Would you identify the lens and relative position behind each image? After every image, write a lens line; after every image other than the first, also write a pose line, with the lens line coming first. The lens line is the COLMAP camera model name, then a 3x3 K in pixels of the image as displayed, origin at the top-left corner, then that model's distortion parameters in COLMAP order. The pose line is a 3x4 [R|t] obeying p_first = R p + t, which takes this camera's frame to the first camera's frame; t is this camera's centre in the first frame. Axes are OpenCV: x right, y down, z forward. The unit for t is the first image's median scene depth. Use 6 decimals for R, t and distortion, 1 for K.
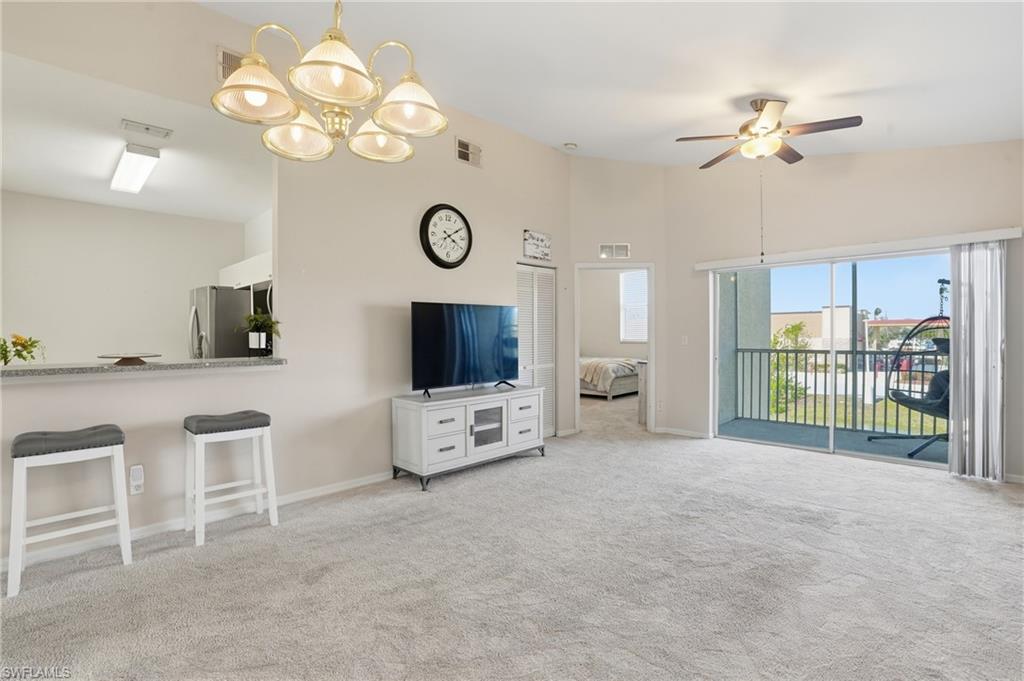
lens RADIAL K [[483.8, 0, 505.8], [0, 483.8, 328.4], [0, 0, 1]] dist [-0.059405, 0.018604]
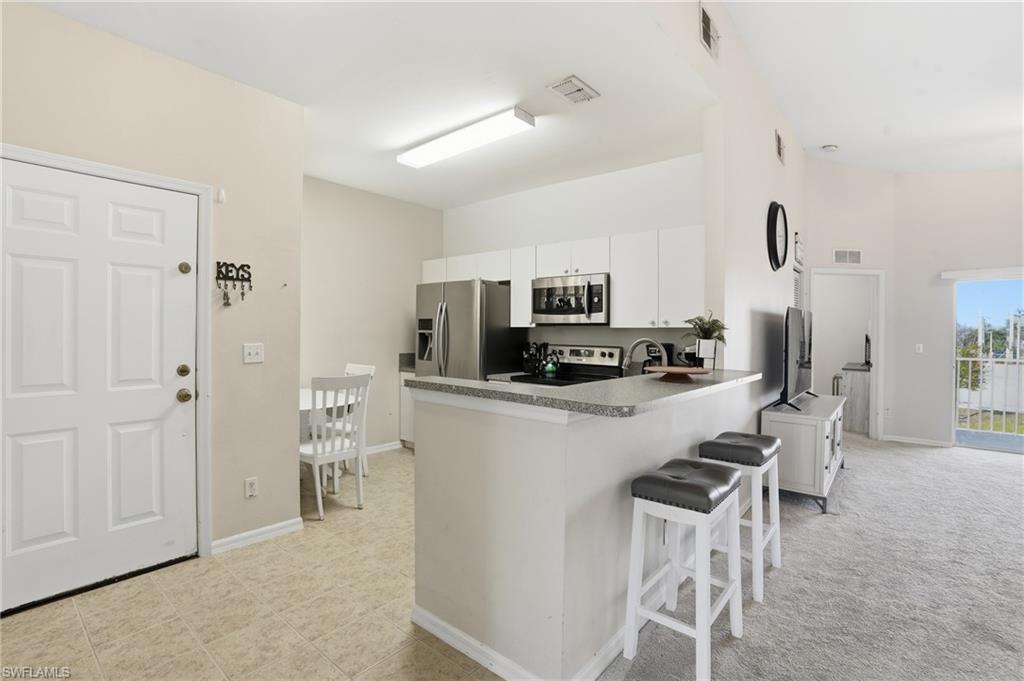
lens RADIAL K [[470.2, 0, 502.1], [0, 470.2, 334.9], [0, 0, 1]] dist [-0.055185, 0.014114]
pose [[0.997779, 0.015511, 0.064780, -0.740954], [-0.016419, 0.999774, 0.013498, -0.003345], [-0.064556, -0.014532, 0.997808, 0.155168]]
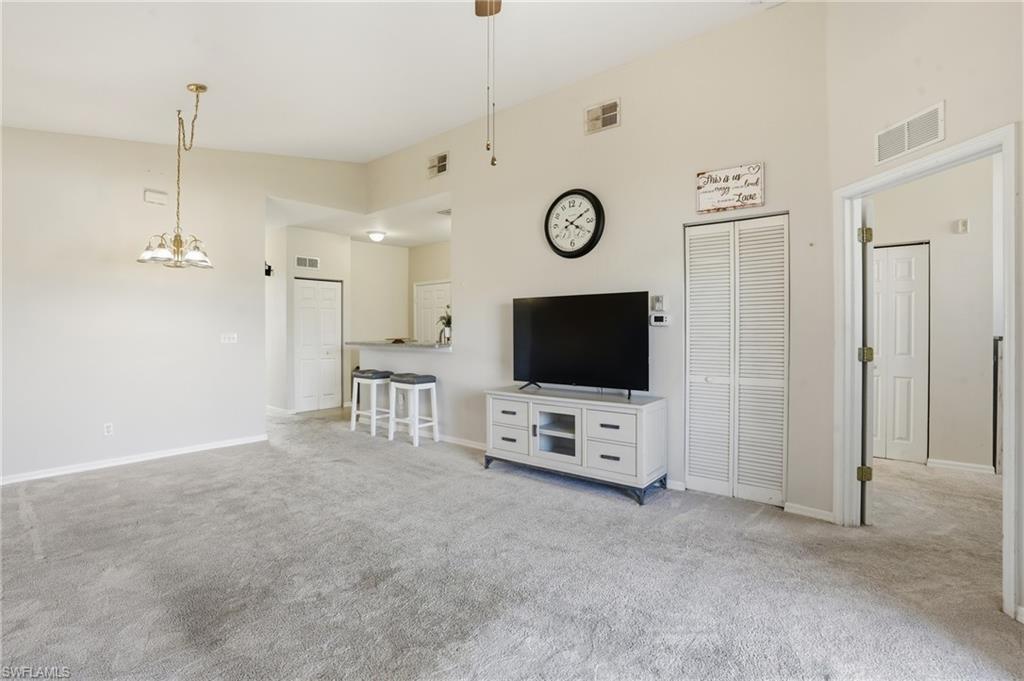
lens RADIAL K [[483.8, 0, 505.8], [0, 483.8, 328.4], [0, 0, 1]] dist [-0.059405, 0.018604]
pose [[0.083938, 0.006067, -0.996453, 0.835971], [0.013006, 0.999890, 0.007184, 0.002851], [0.996386, -0.013563, 0.083850, 0.832997]]
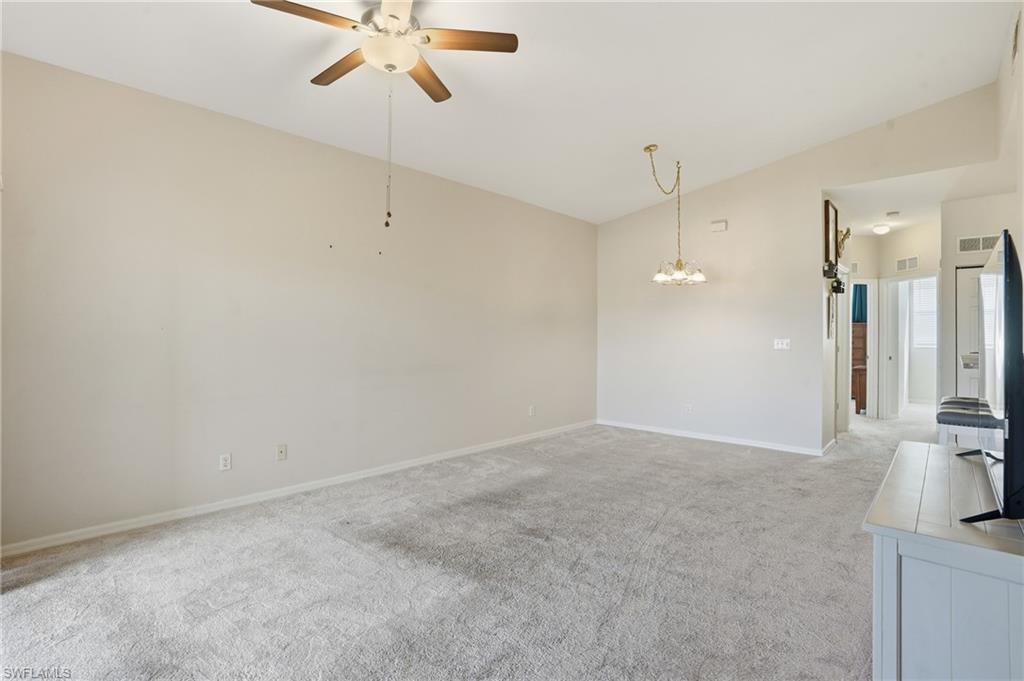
lens RADIAL K [[483.8, 0, 505.8], [0, 483.8, 328.4], [0, 0, 1]] dist [-0.059405, 0.018604]
pose [[-0.999879, 0.002114, -0.015418, 0.326126], [0.002490, 0.999700, -0.024384, 0.014349], [0.015362, -0.024419, -0.999584, 1.425623]]
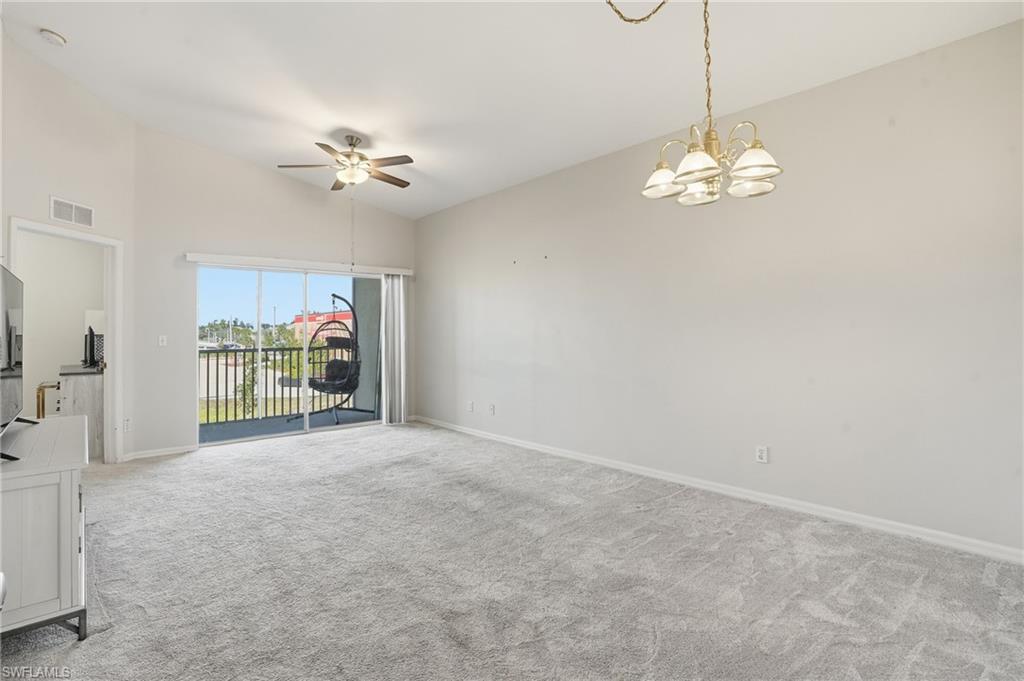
lens RADIAL K [[483.8, 0, 505.8], [0, 483.8, 328.4], [0, 0, 1]] dist [-0.059405, 0.018604]
pose [[0.063082, 0.016130, 0.997878, -0.552112], [-0.000521, 0.999870, -0.016130, 0.019003], [-0.998008, 0.000497, 0.063082, 0.462406]]
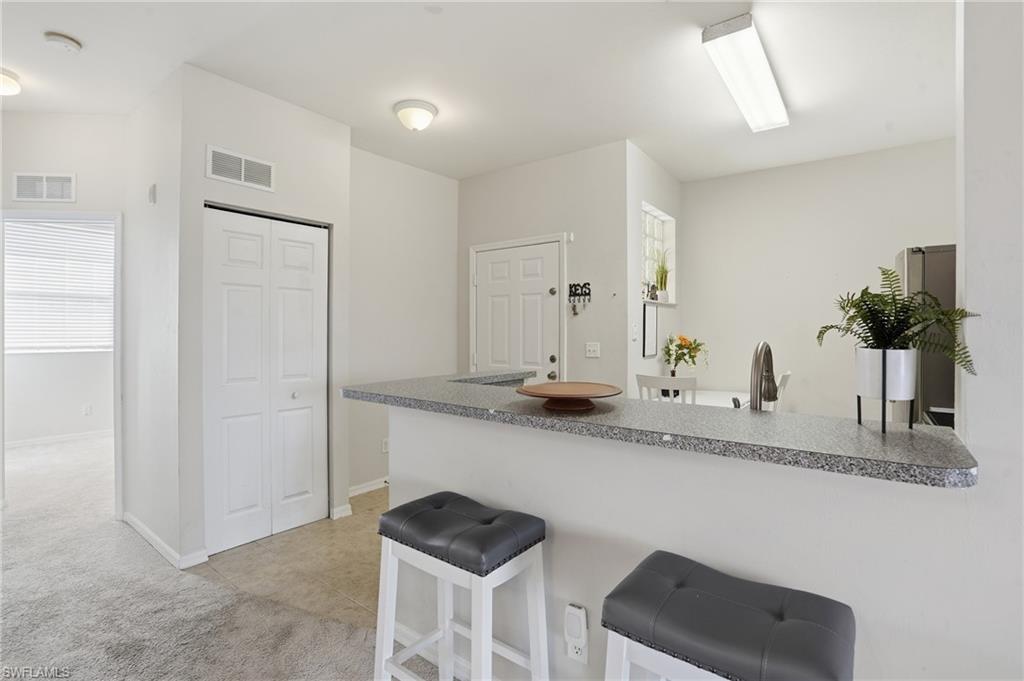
lens RADIAL K [[470.2, 0, 502.1], [0, 470.2, 334.9], [0, 0, 1]] dist [-0.055185, 0.014114]
pose [[0.124751, 0.013333, -0.992098, -0.210346], [0.004287, 0.999893, 0.013977, -0.003317], [0.992179, -0.005997, 0.124681, 0.560398]]
